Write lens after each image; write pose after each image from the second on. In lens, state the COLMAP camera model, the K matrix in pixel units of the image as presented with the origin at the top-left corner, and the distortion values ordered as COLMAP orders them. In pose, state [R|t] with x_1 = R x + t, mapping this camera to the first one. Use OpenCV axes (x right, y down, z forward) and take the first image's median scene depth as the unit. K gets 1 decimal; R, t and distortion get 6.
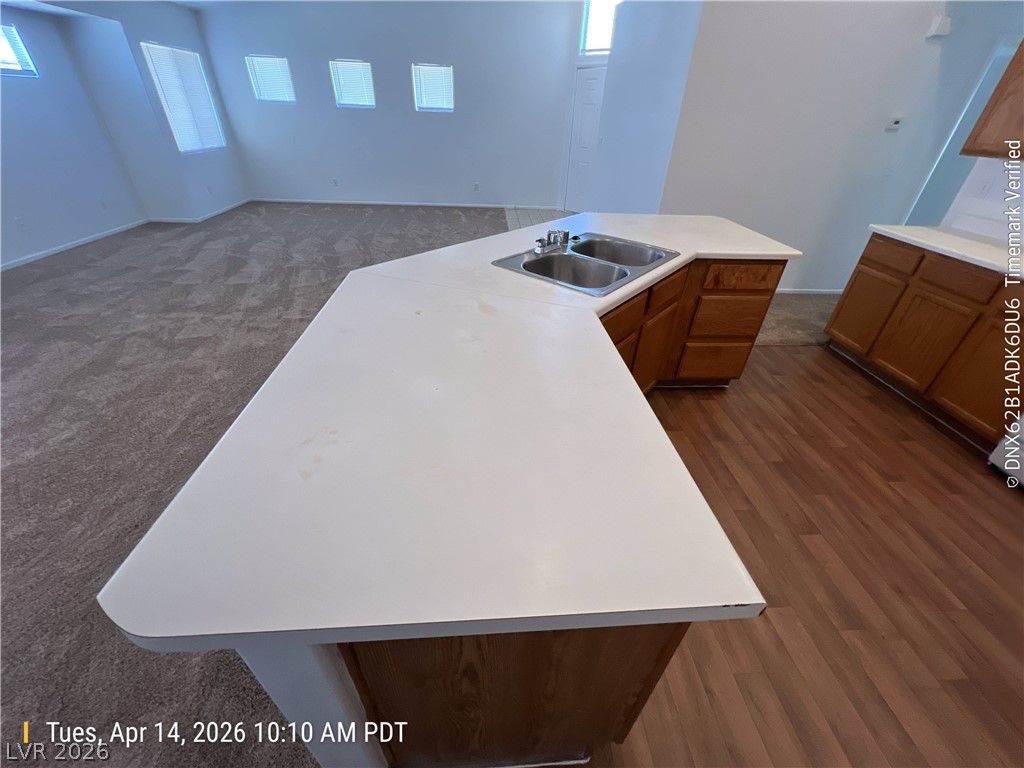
lens RADIAL K [[411.1, 0, 514.7], [0, 411.1, 386.8], [0, 0, 1]] dist [-0.001527, 0.000817]
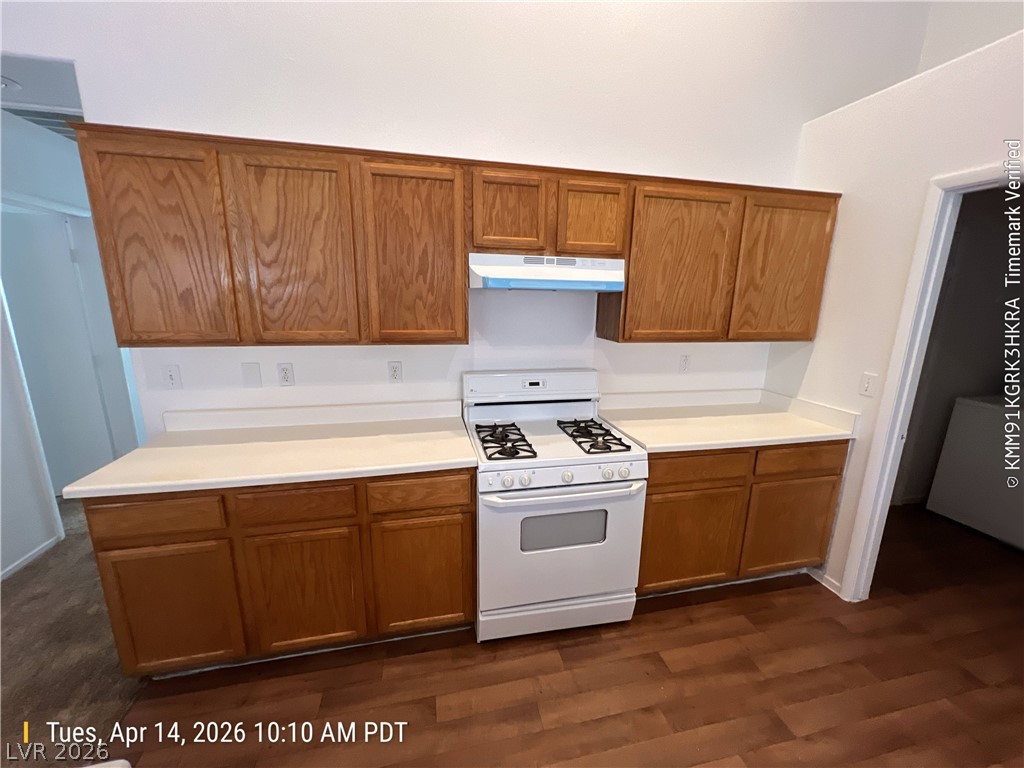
lens RADIAL K [[411.1, 0, 514.7], [0, 411.1, 386.8], [0, 0, 1]] dist [-0.001527, 0.000817]
pose [[-0.163906, -0.257012, 0.952407, 0.391176], [0.528109, 0.792600, 0.304773, -0.403217], [-0.833208, 0.552928, 0.005819, 0.548225]]
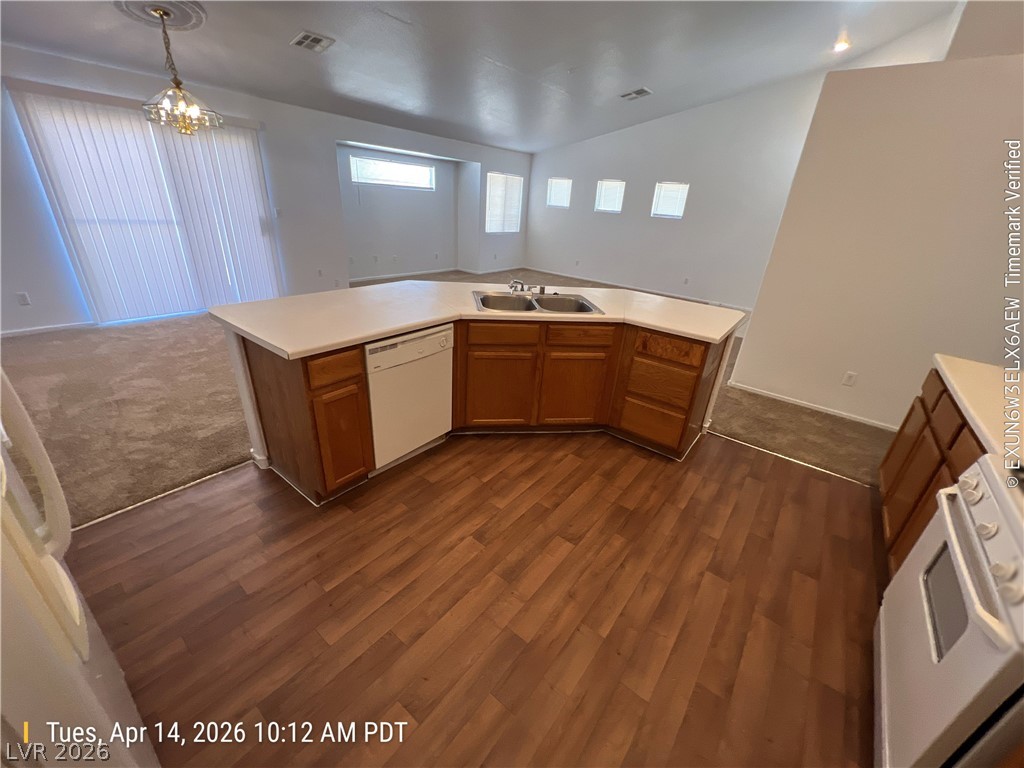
lens RADIAL K [[411.1, 0, 514.7], [0, 411.1, 386.8], [0, 0, 1]] dist [-0.001527, 0.000817]
pose [[0.751331, 0.287862, -0.593832, 0.831738], [-0.400590, 0.914037, -0.063754, 0.065730], [0.524432, 0.285784, 0.802059, -0.099303]]
